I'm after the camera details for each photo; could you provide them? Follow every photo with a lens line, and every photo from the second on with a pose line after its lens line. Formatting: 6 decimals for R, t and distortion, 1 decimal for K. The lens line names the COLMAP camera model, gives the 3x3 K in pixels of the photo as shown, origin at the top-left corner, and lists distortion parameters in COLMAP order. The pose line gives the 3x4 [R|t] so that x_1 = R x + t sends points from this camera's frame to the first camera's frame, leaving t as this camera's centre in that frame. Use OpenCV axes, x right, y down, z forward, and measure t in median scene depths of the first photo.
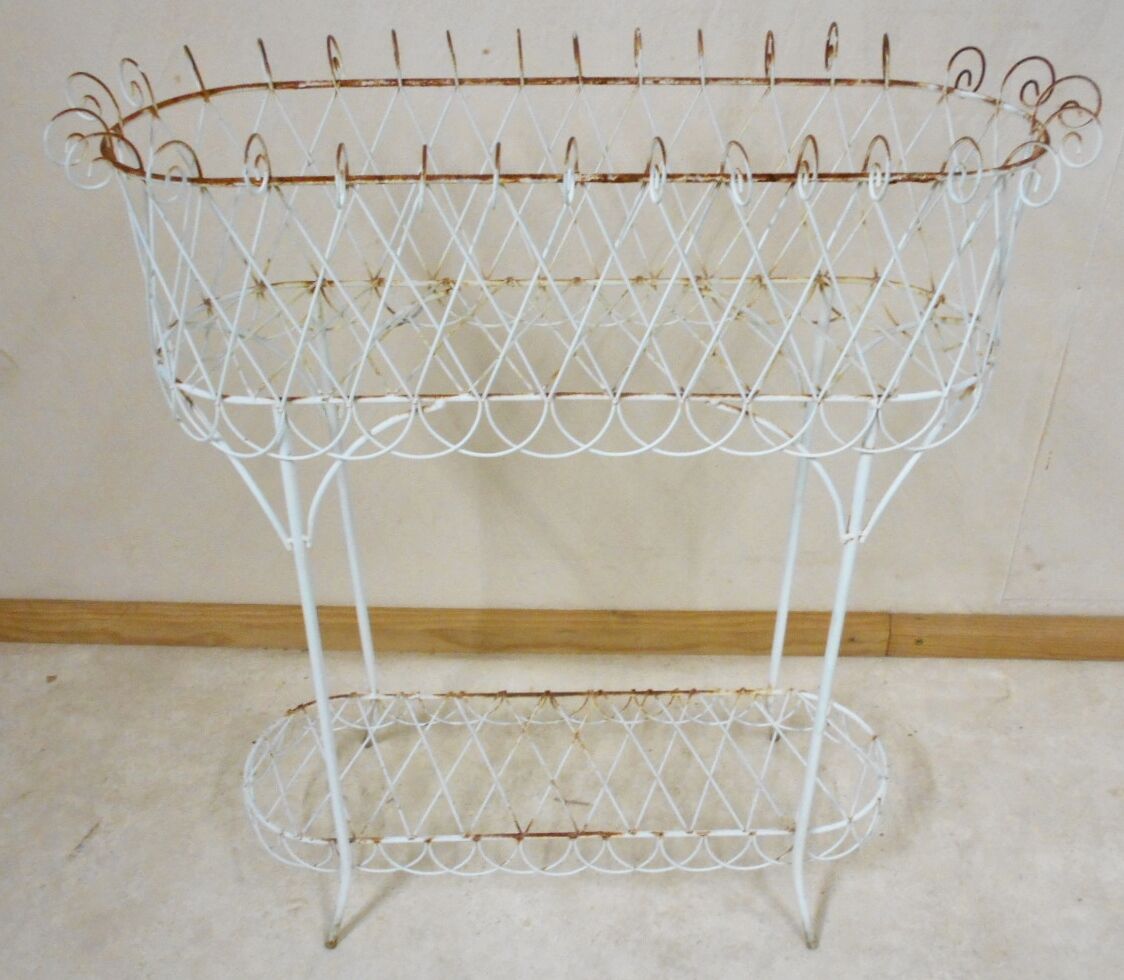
lens RADIAL K [[1272.7, 0, 596.9], [0, 1272.7, 491.1], [0, 0, 1]] dist [-0.096086, 0.339981]
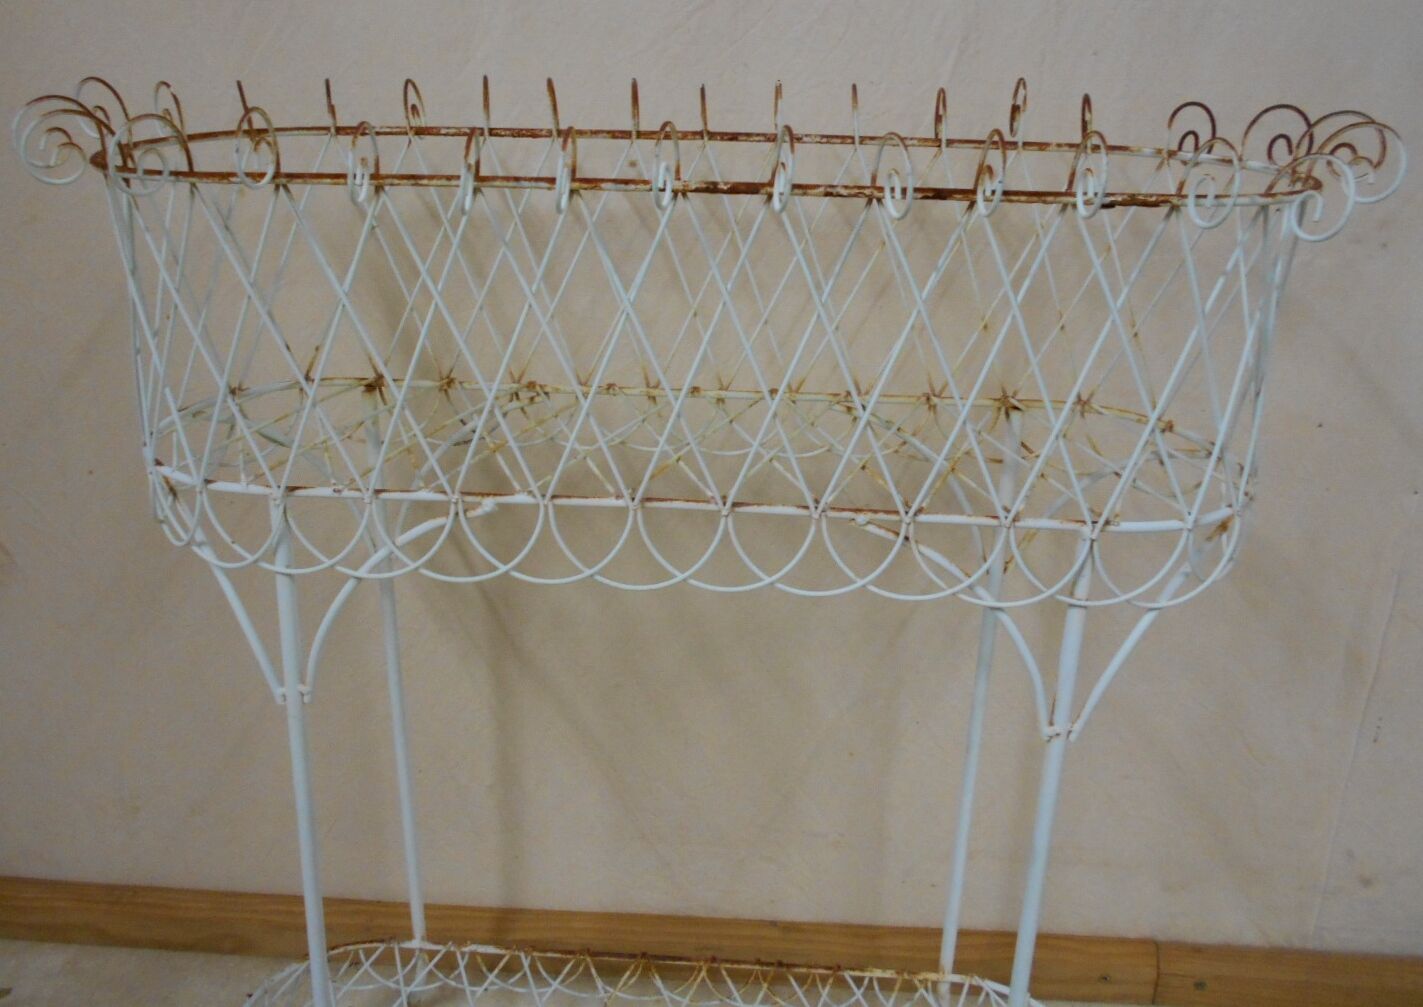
lens RADIAL K [[1206.0, 0, 679.0], [0, 1206.0, 446.5], [0, 0, 1]] dist [-0.027664, 0.082703]
pose [[0.995396, 0.037125, -0.088368, 0.047065], [-0.060041, 0.960157, -0.272936, 0.082637], [0.074715, 0.276985, 0.957965, 0.314457]]
